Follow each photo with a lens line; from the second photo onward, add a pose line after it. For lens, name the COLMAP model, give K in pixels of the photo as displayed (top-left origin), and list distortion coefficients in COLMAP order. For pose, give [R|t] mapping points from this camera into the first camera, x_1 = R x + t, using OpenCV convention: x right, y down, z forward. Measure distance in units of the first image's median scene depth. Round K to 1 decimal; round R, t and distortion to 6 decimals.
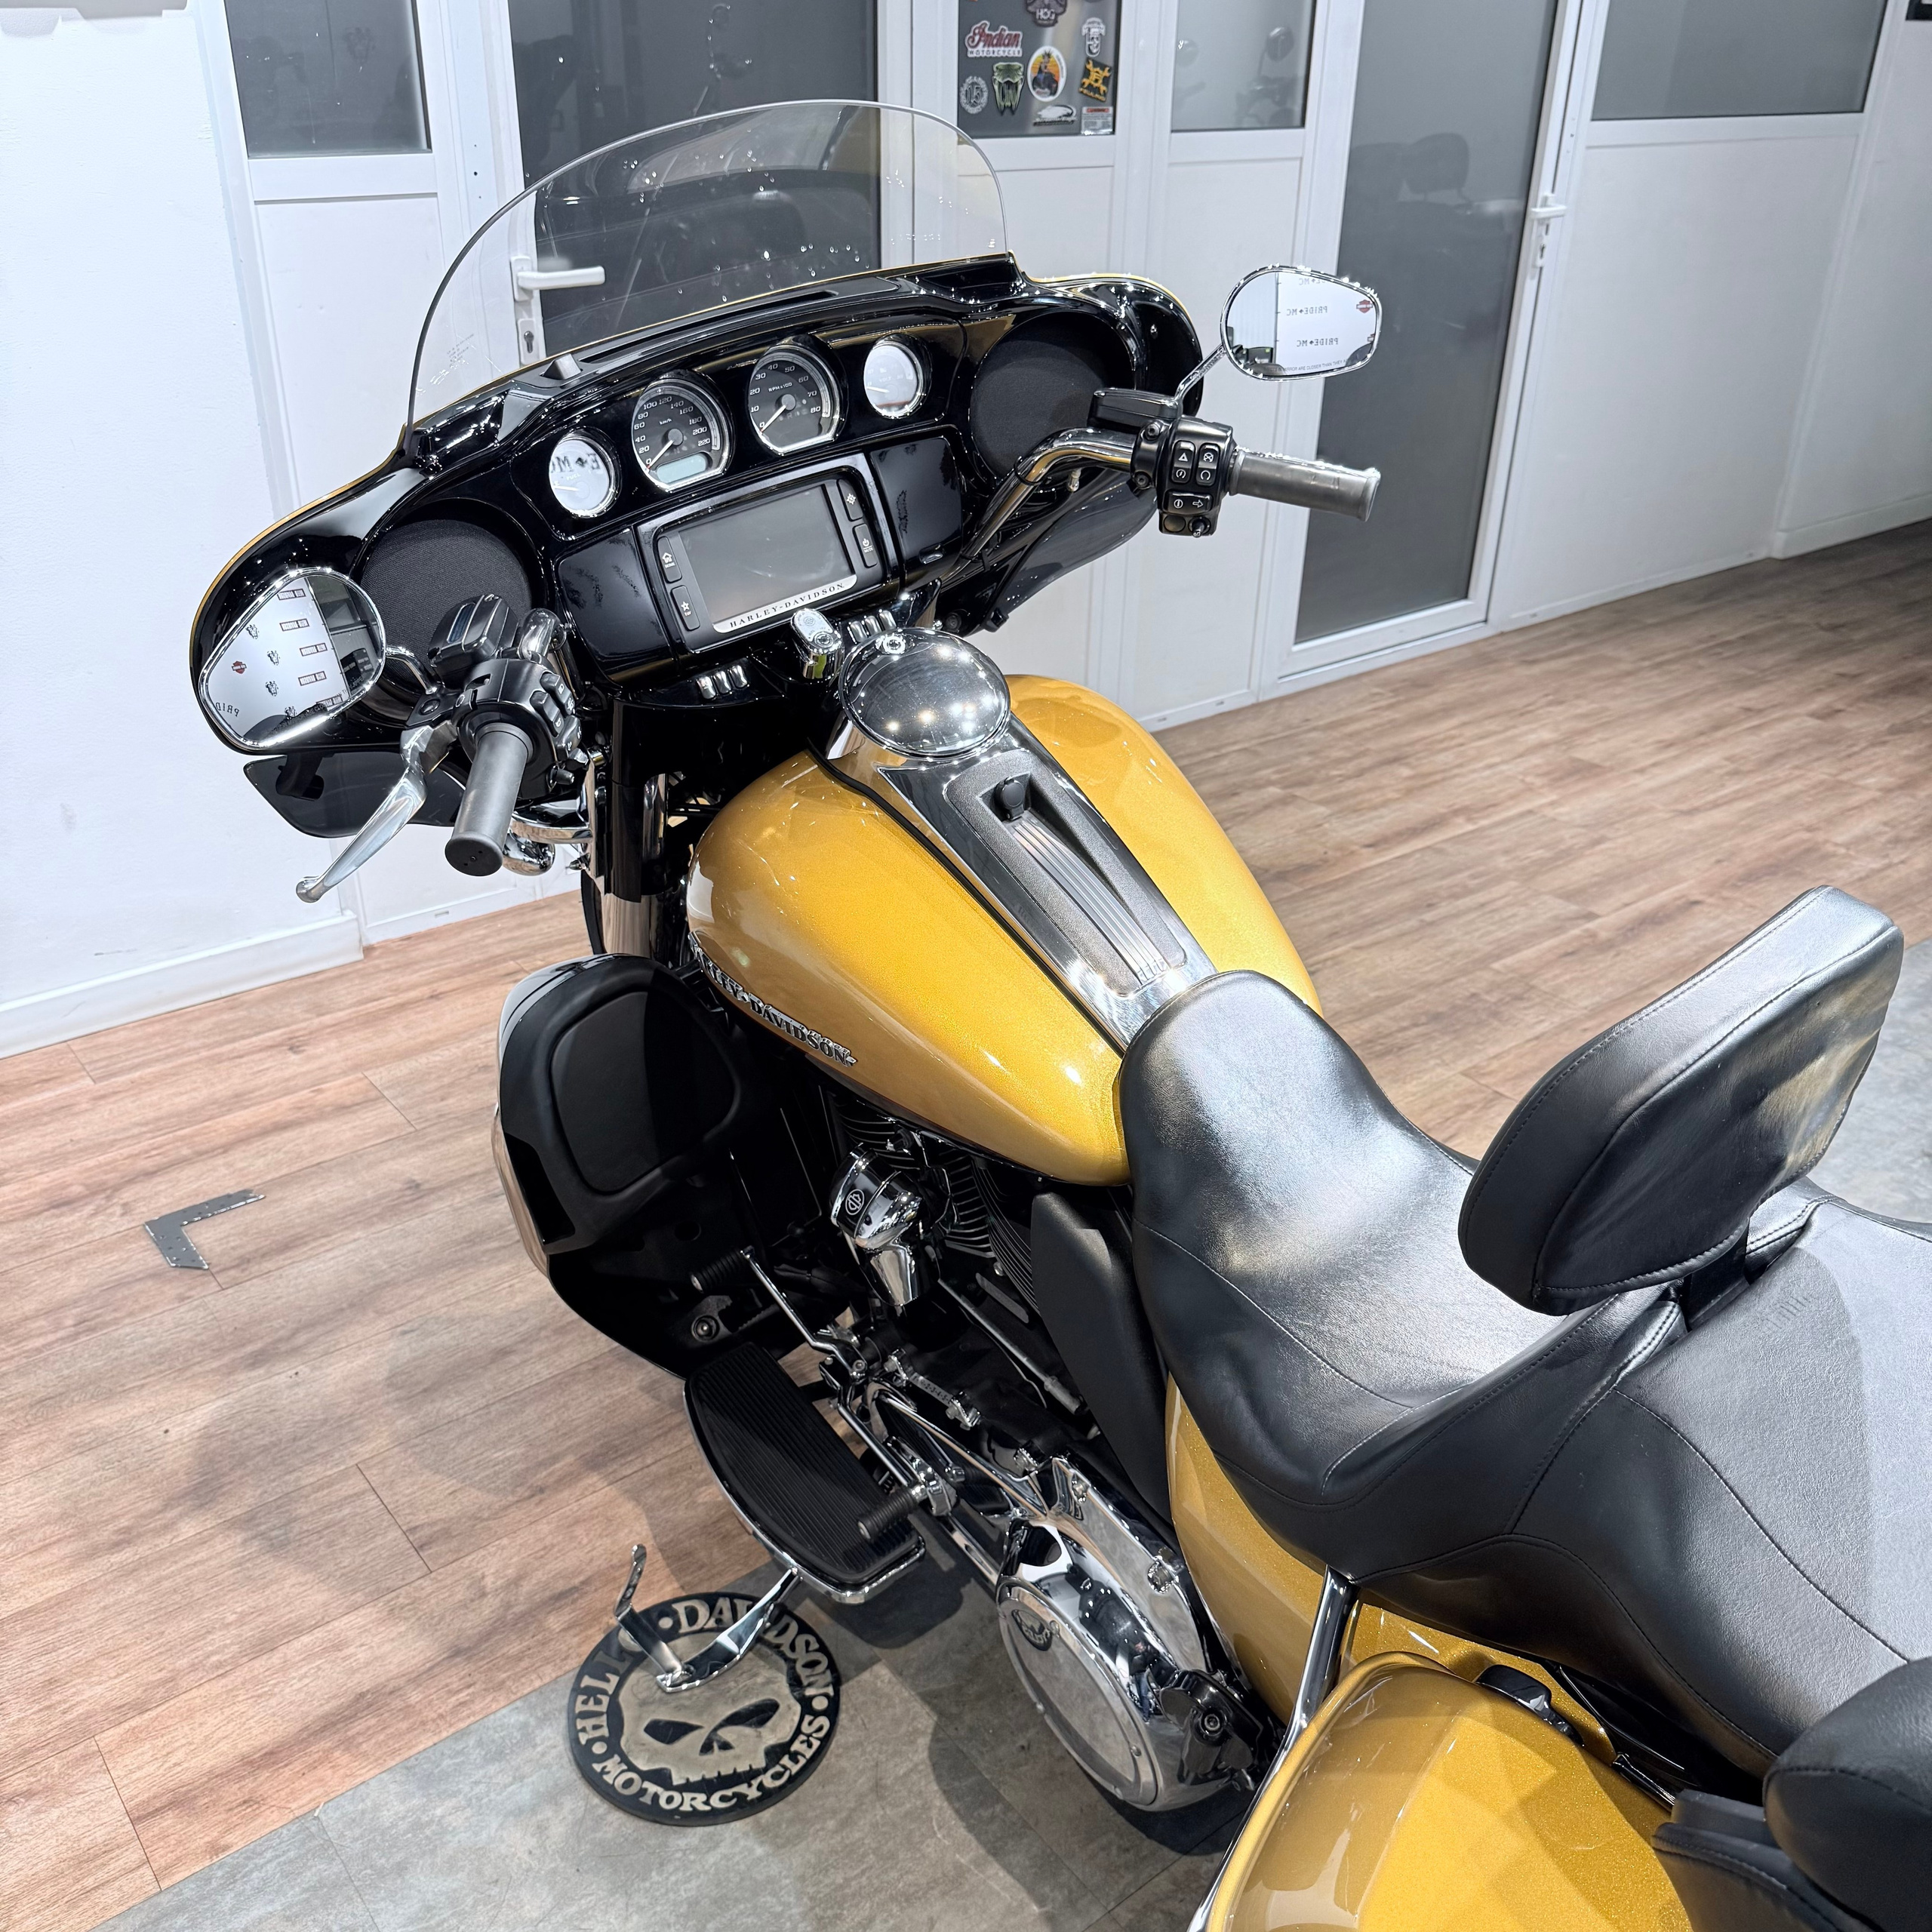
lens RADIAL K [[1817.7, 0, 970.4], [0, 1817.7, 956.9], [0, 0, 1]] dist [0.112741, -0.172309]
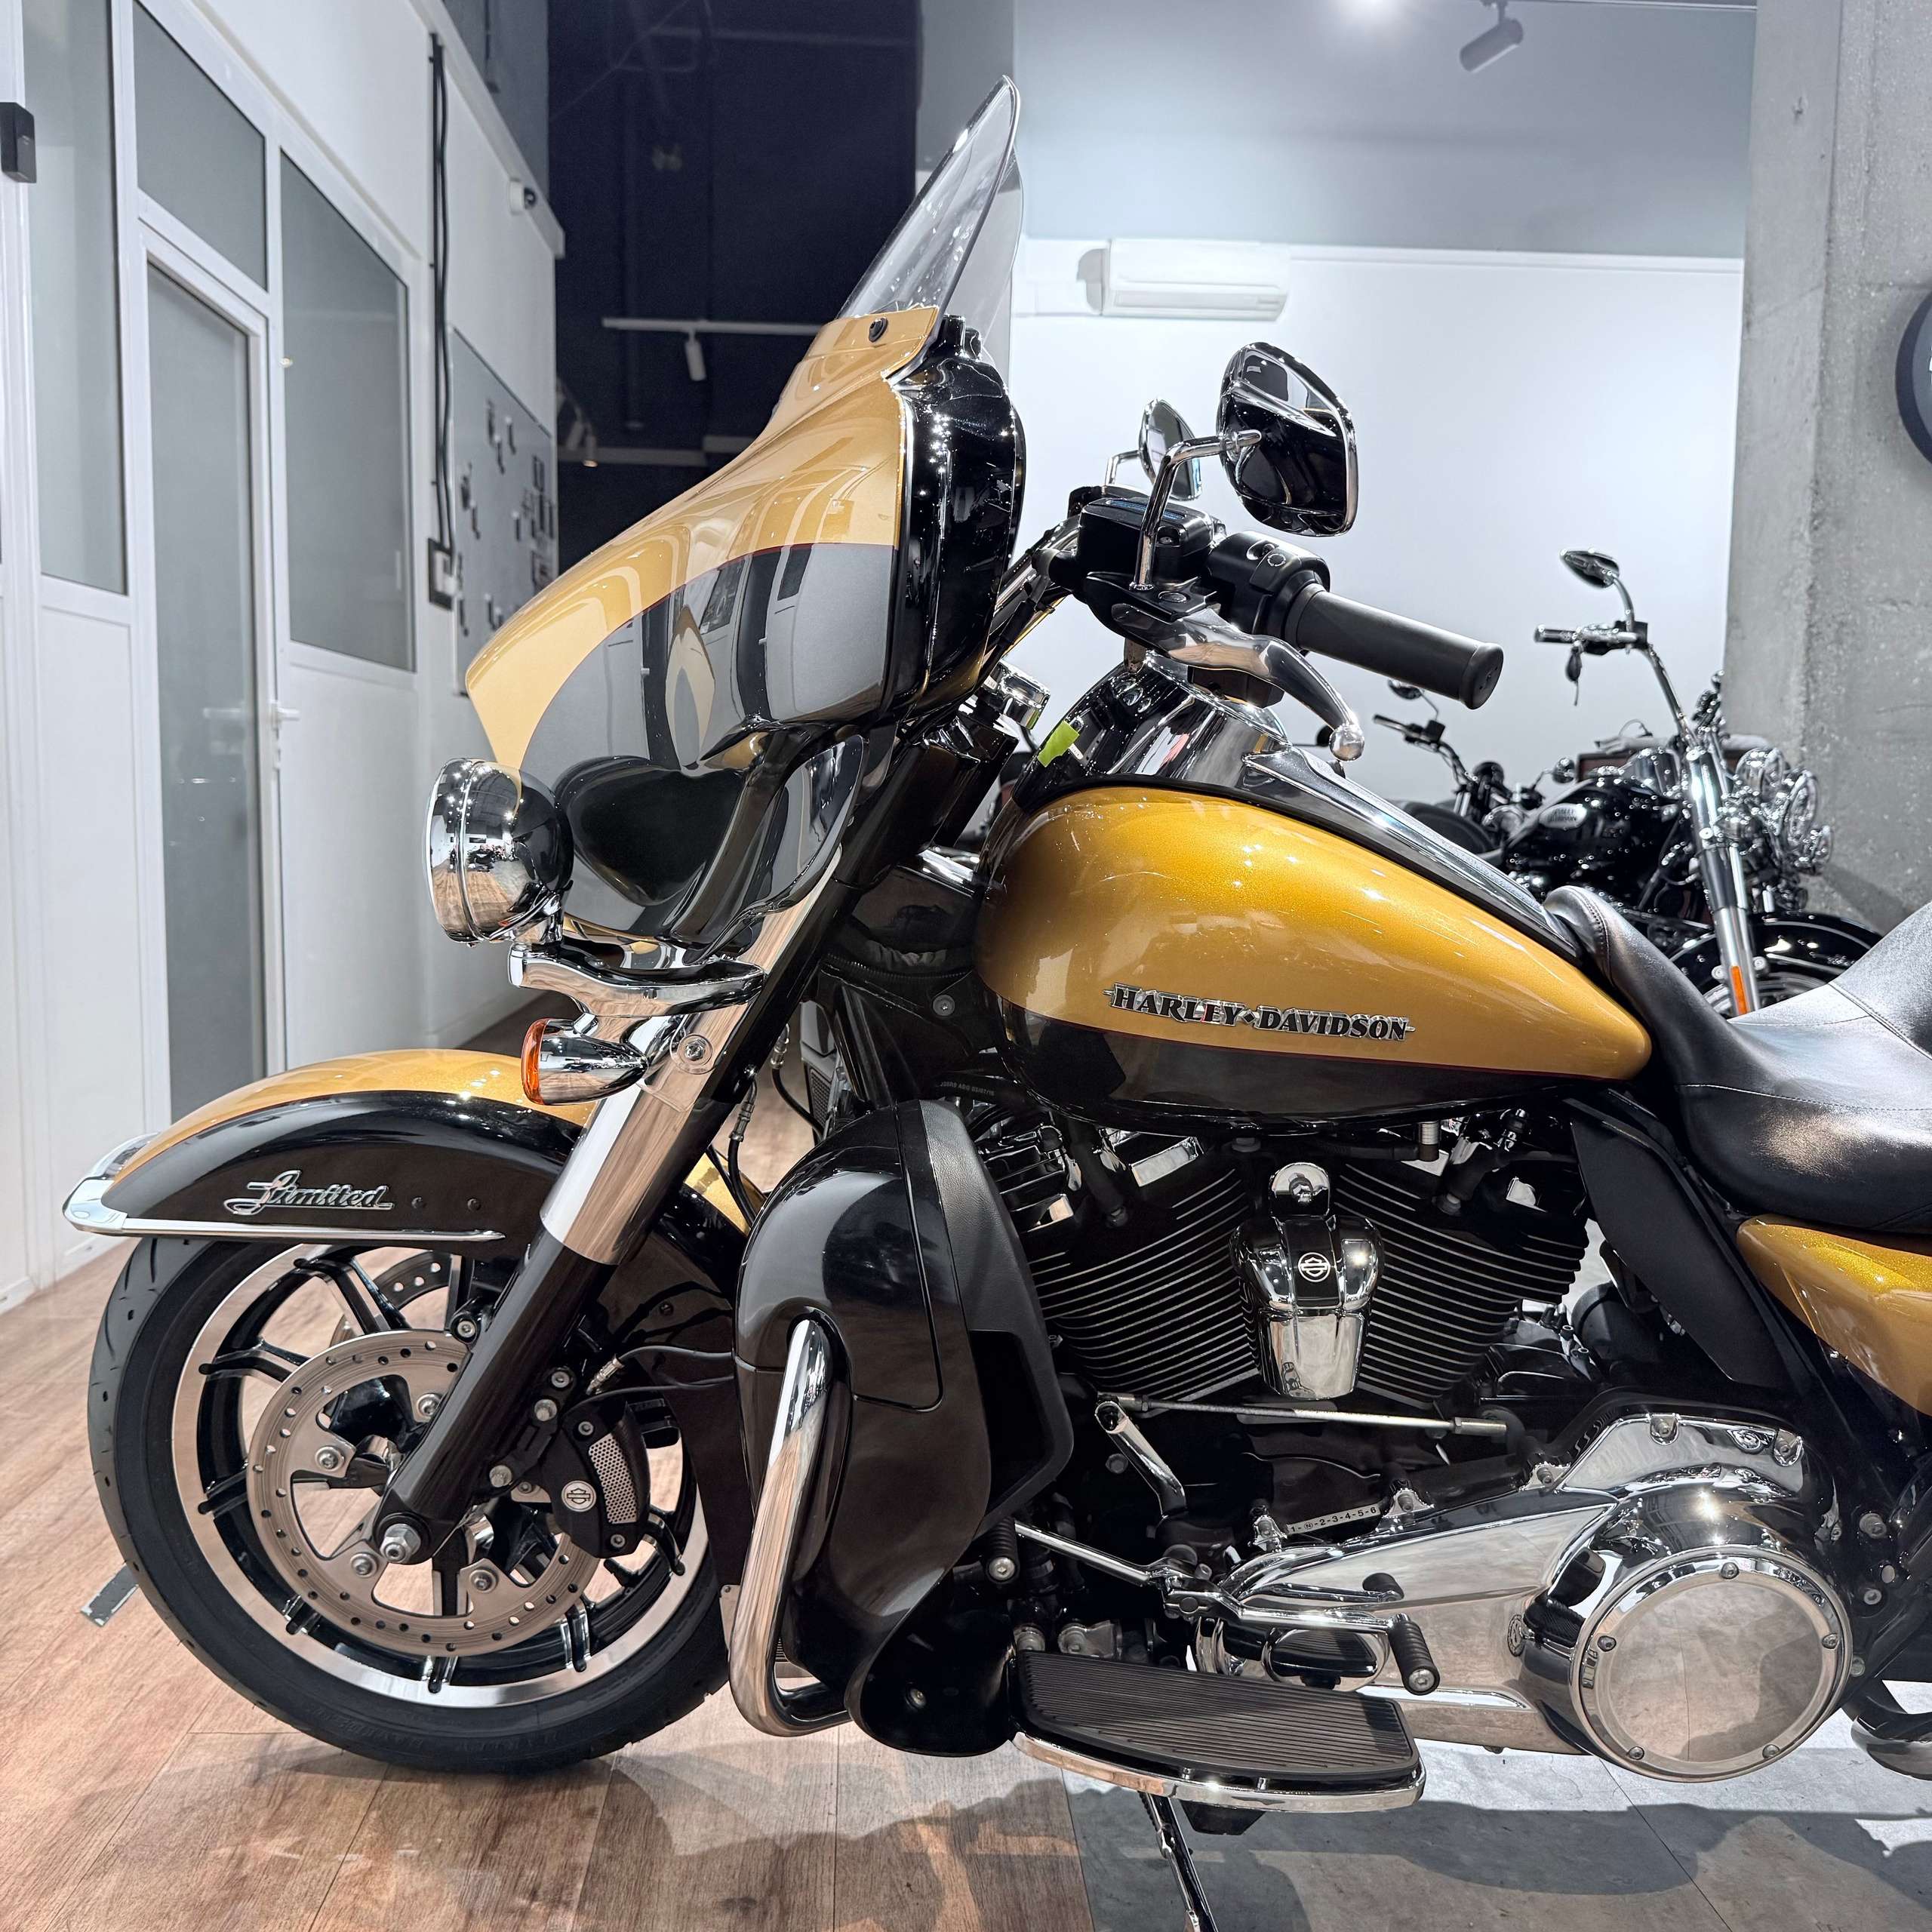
lens RADIAL K [[1803.9, 0, 965.7], [0, 1803.9, 959.3], [0, 0, 1]] dist [0.121862, -0.247554]
pose [[0.578028, -0.090301, 0.811005, -0.739574], [0.375951, 0.911567, -0.166455, 0.075341], [-0.724254, 0.401114, 0.560860, 0.523305]]
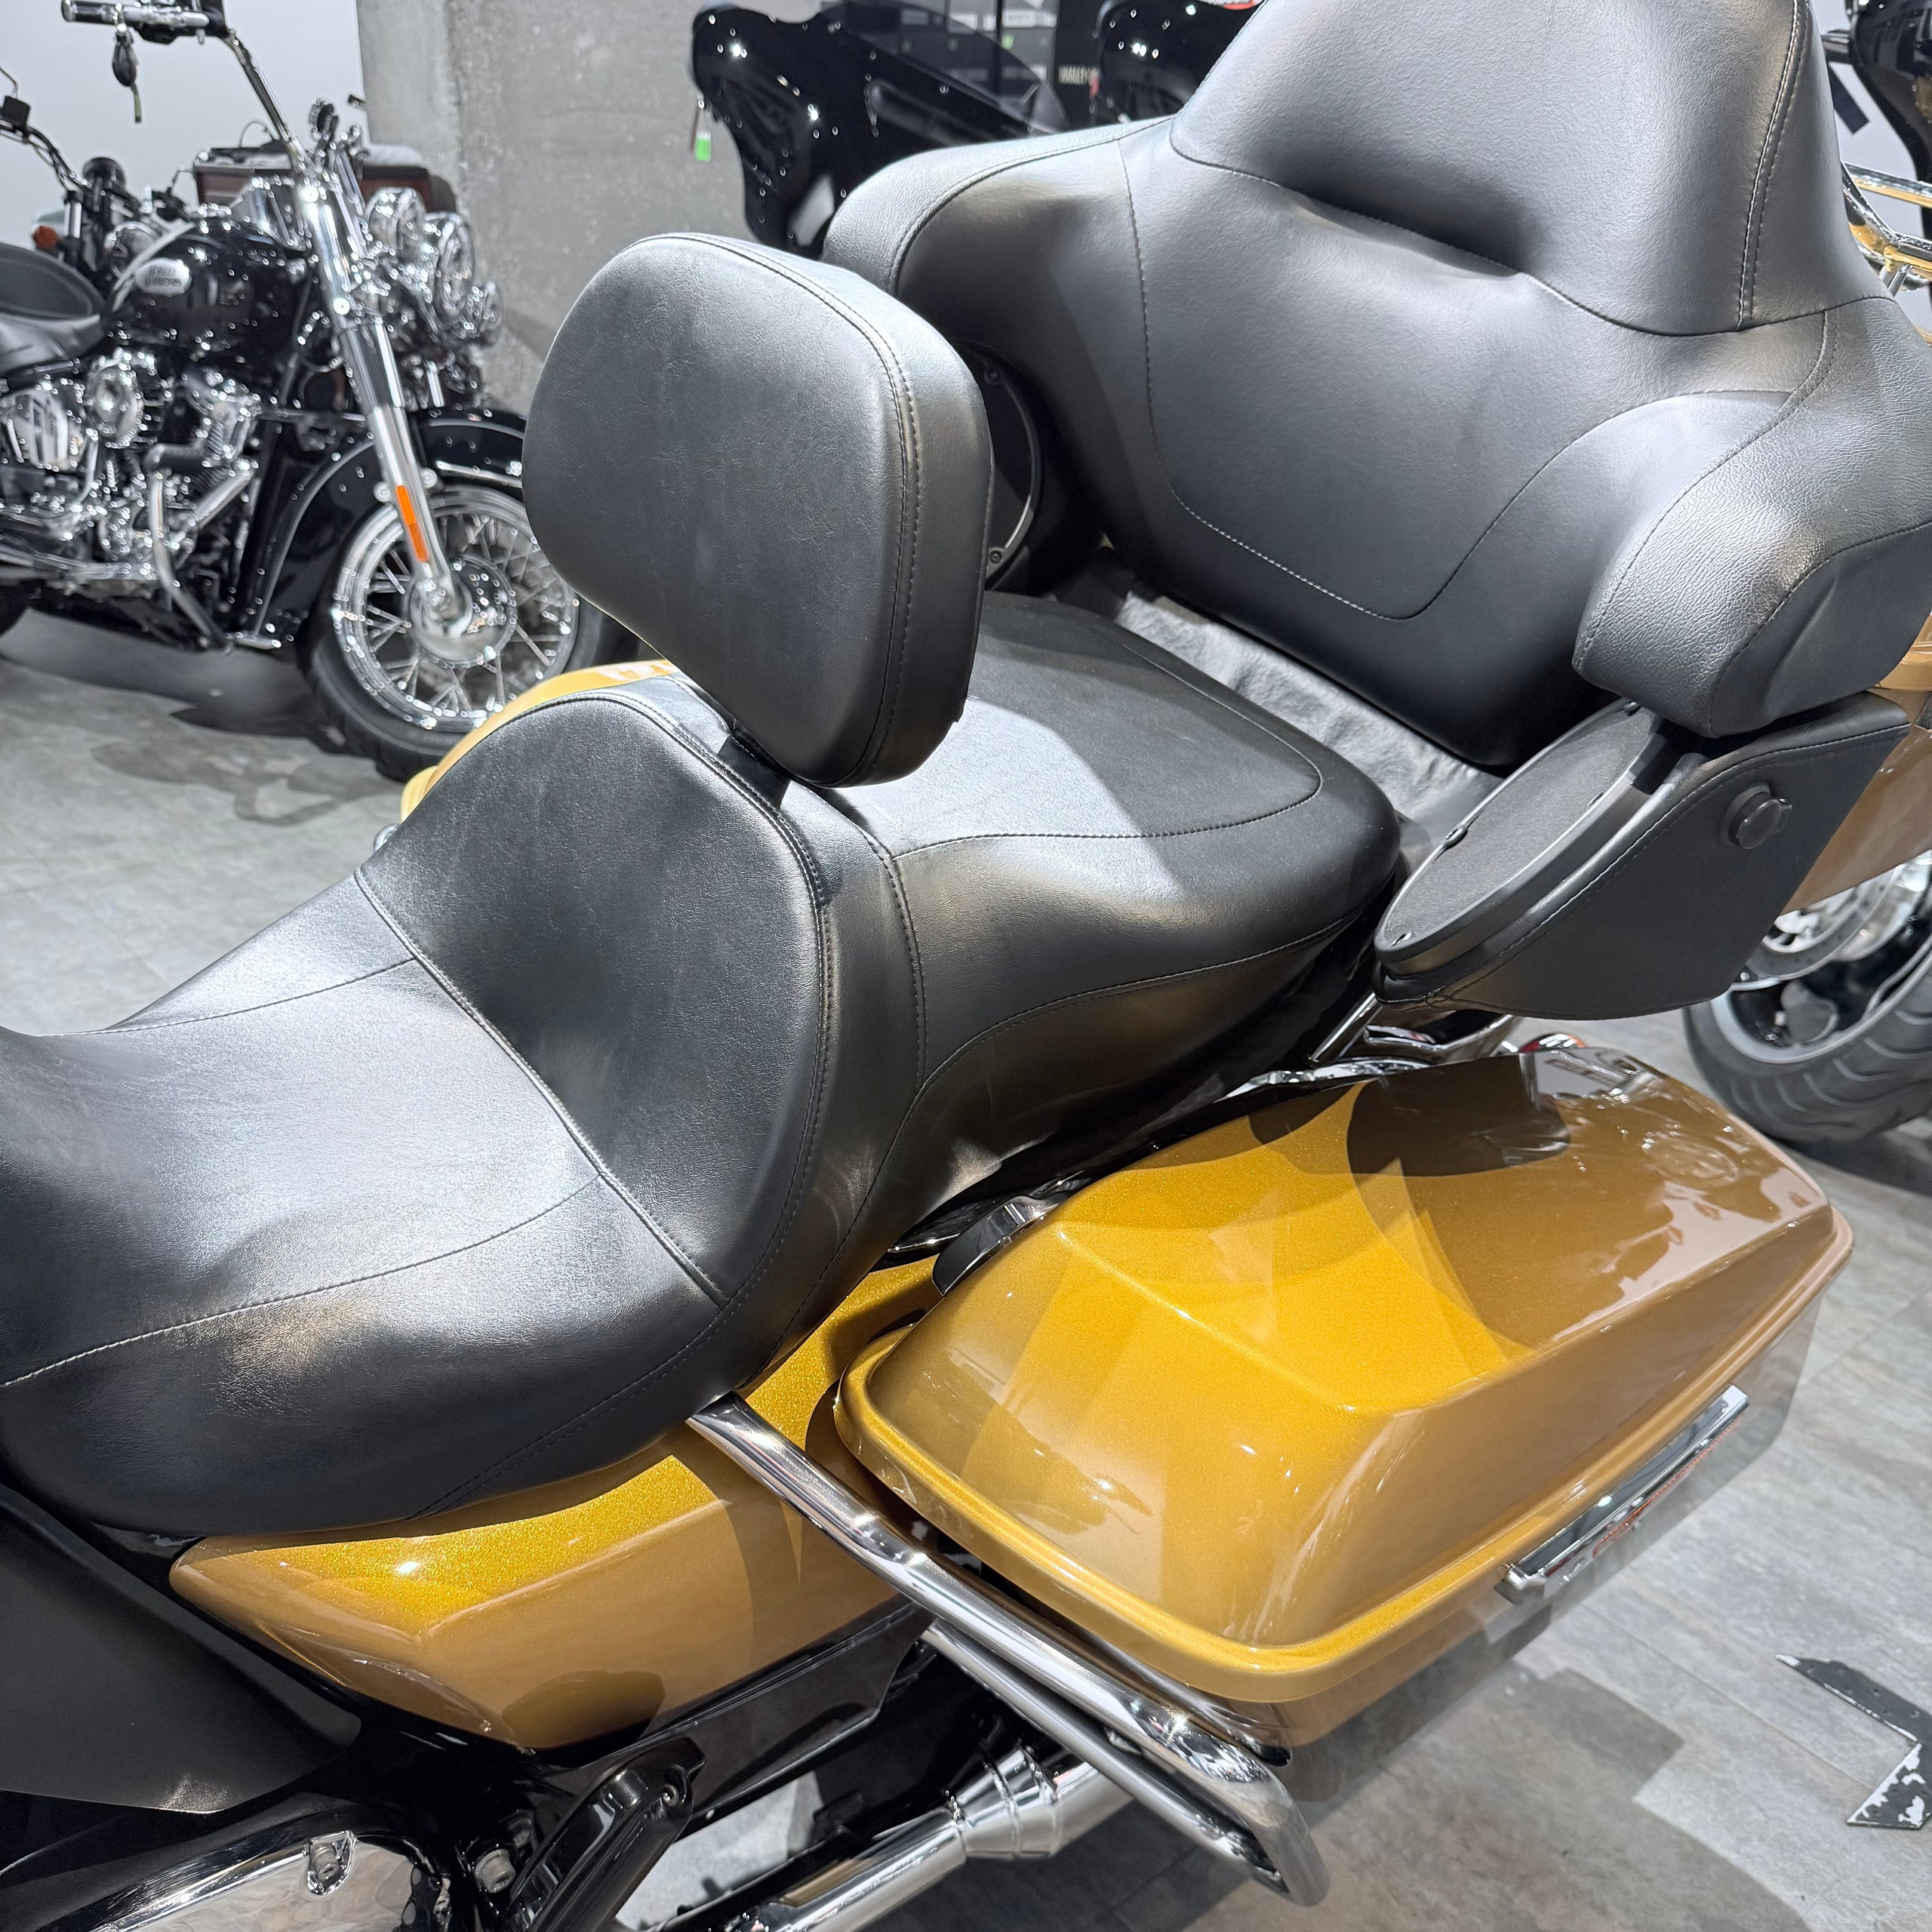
lens RADIAL K [[1838.9, 0, 965.4], [0, 1838.9, 961.9], [0, 0, 1]] dist [0.009698, -0.026332]
pose [[-0.021374, -0.424976, 0.904952, -0.228876], [0.443311, 0.807281, 0.389579, -0.015477], [-0.896113, 0.409503, 0.171142, 0.484510]]
